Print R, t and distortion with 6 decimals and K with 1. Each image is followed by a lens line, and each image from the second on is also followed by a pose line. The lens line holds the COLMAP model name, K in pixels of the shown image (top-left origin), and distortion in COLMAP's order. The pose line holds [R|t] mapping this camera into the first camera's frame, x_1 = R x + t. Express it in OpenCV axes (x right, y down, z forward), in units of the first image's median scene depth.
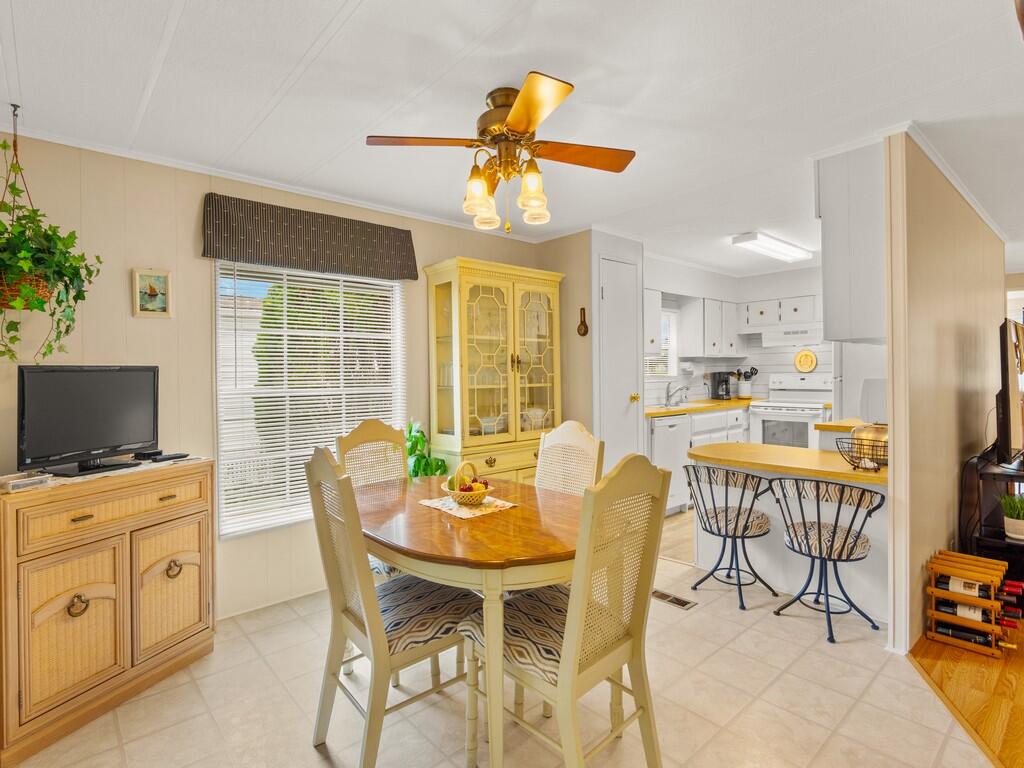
lens RADIAL K [[516.3, 0, 512.0], [0, 516.3, 384.0], [0, 0, 1]] dist [-0.012242, 0.000127]
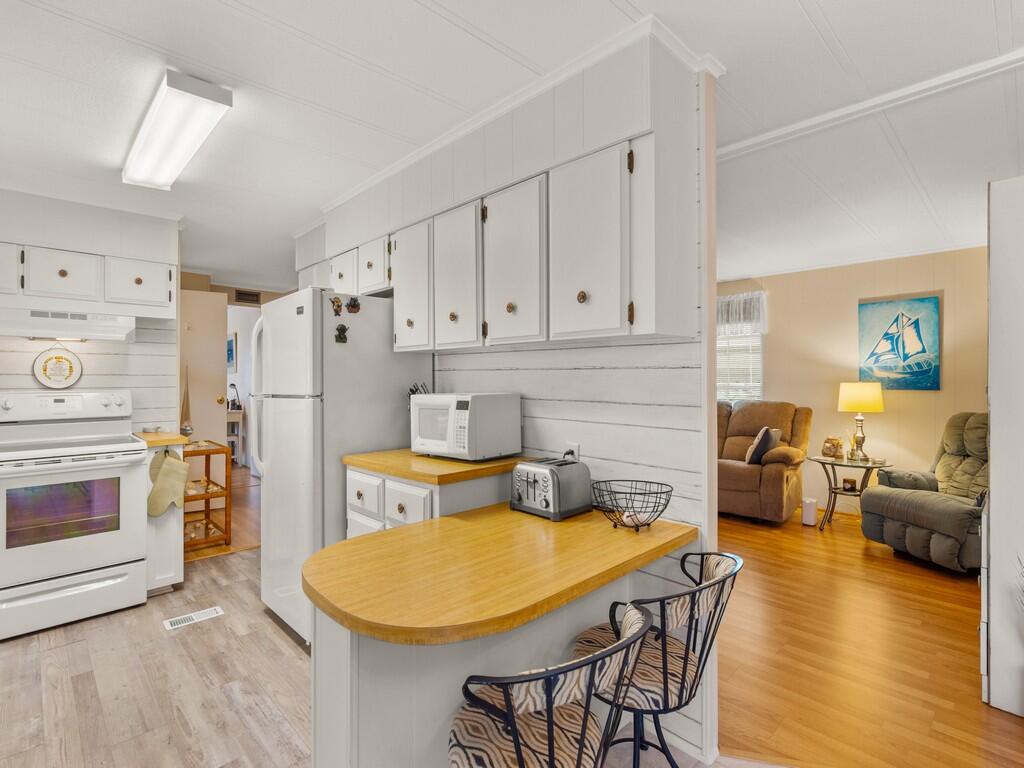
lens RADIAL K [[501.5, 0, 509.2], [0, 501.5, 370.7], [0, 0, 1]] dist [0.000798, 0.000076]
pose [[-0.044942, 0.022963, 0.998726, 0.005443], [0.030102, 0.999313, -0.021622, -0.016401], [-0.998536, 0.029092, -0.045603, 0.562034]]
